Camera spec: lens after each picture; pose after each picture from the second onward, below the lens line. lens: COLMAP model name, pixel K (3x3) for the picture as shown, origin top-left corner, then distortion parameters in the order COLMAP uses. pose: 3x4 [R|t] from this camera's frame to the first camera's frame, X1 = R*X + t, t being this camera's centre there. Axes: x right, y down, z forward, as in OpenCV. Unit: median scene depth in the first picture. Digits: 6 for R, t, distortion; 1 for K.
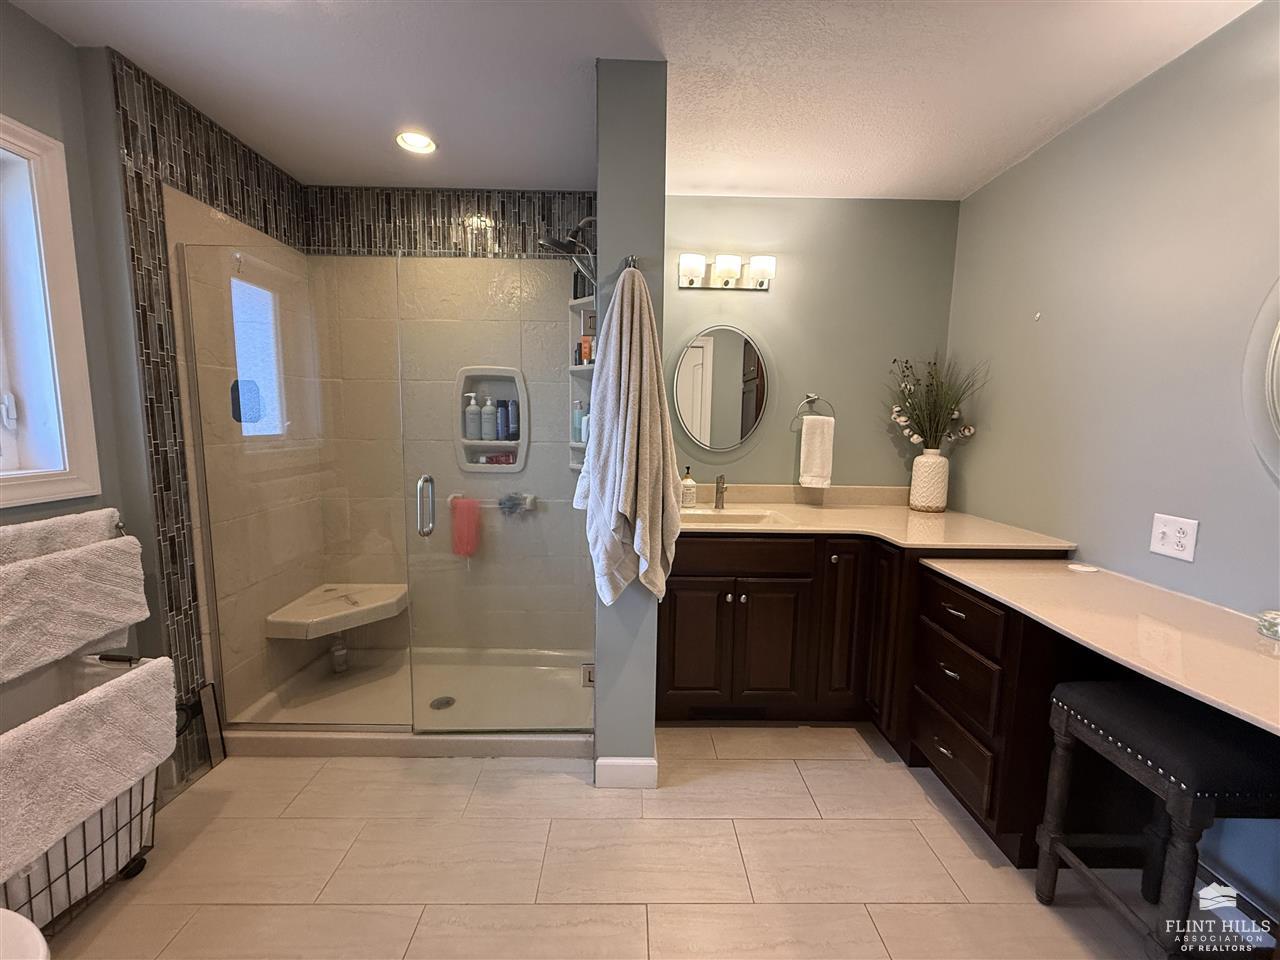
lens RADIAL K [[510.1, 0, 636.5], [0, 510.1, 486.1], [0, 0, 1]] dist [0.000875, -0.000571]
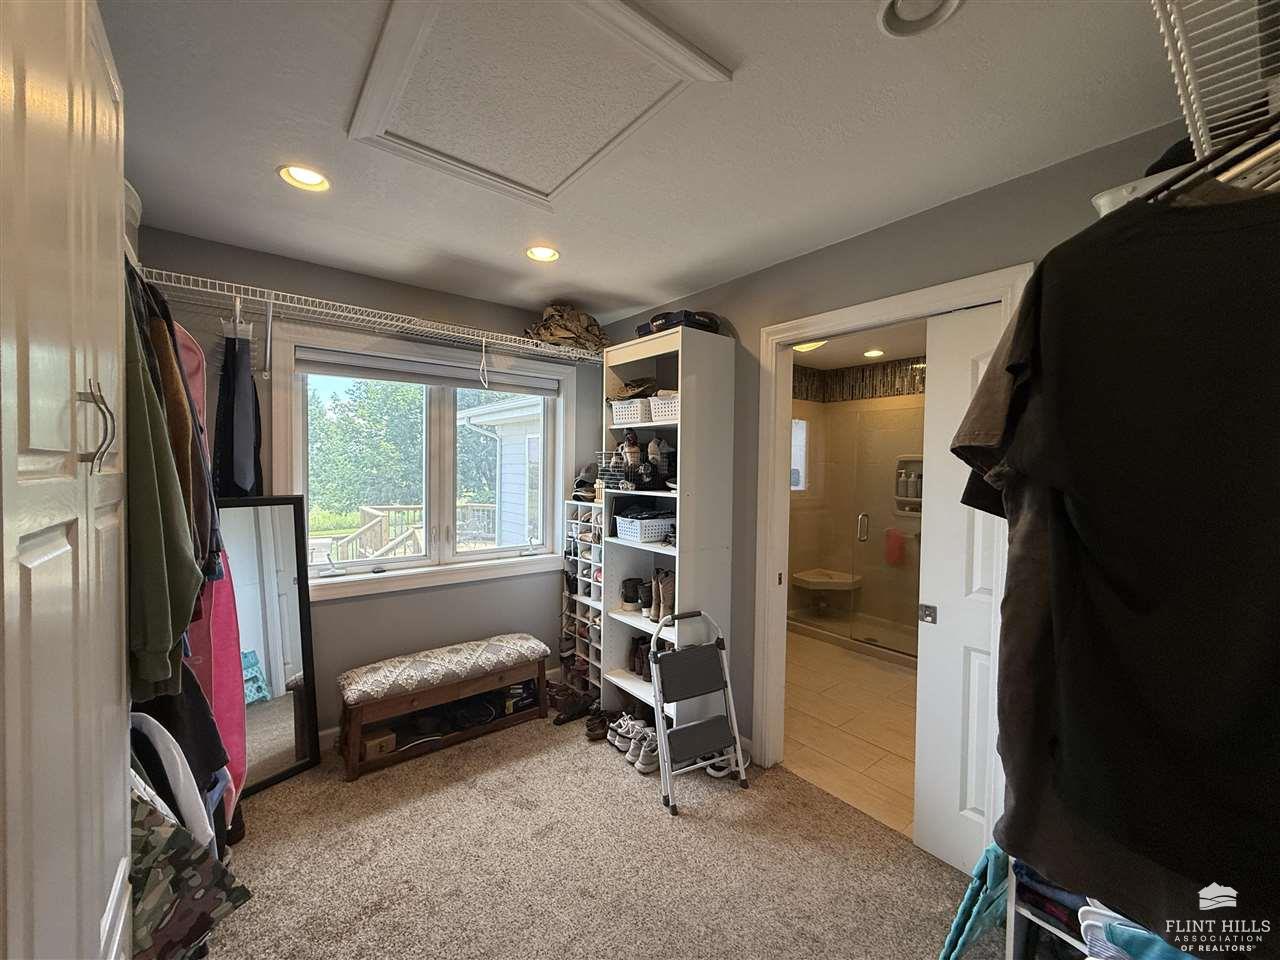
lens RADIAL K [[510.1, 0, 638.7], [0, 510.1, 478.0], [0, 0, 1]] dist [0.000875, -0.000571]
pose [[0.610648, 0.018530, -0.791685, 0.518075], [-0.097201, 0.993921, -0.051710, 0.020762], [0.785914, 0.108529, 0.608737, -0.779704]]
